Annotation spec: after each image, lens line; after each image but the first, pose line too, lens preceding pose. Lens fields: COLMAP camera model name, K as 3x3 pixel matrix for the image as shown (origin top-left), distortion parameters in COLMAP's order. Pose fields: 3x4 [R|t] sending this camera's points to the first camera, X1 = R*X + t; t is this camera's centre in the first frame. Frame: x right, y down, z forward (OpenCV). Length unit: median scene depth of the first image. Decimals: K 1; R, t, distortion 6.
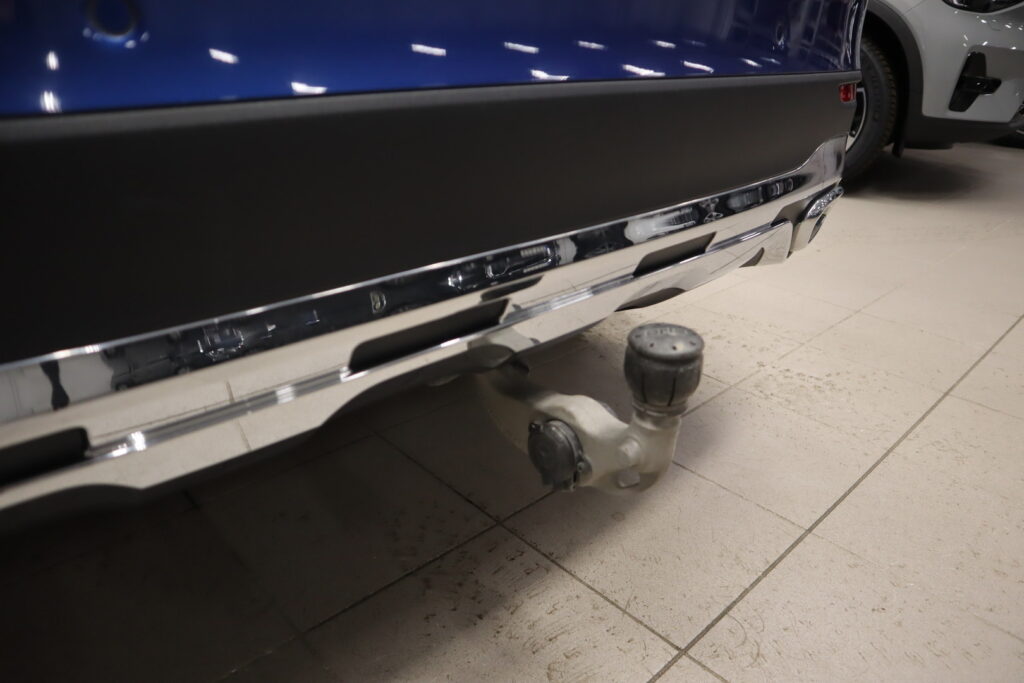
lens RADIAL K [[697.2, 0, 507.9], [0, 697.2, 338.7], [0, 0, 1]] dist [-0.067349, 0.016870]
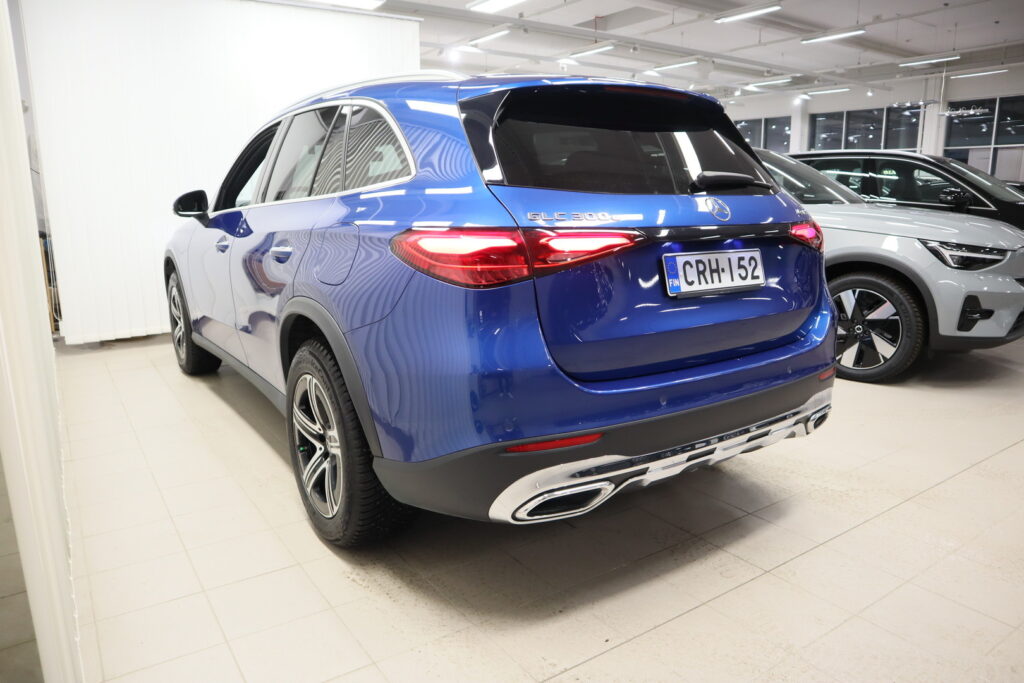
lens RADIAL K [[697.2, 0, 519.1], [0, 697.2, 346.1], [0, 0, 1]] dist [-0.067349, 0.016870]
pose [[0.989970, 0.005685, -0.141162, -0.110540], [-0.035088, 0.977777, -0.206690, 0.047064], [0.136850, 0.209570, 0.968170, -0.628229]]
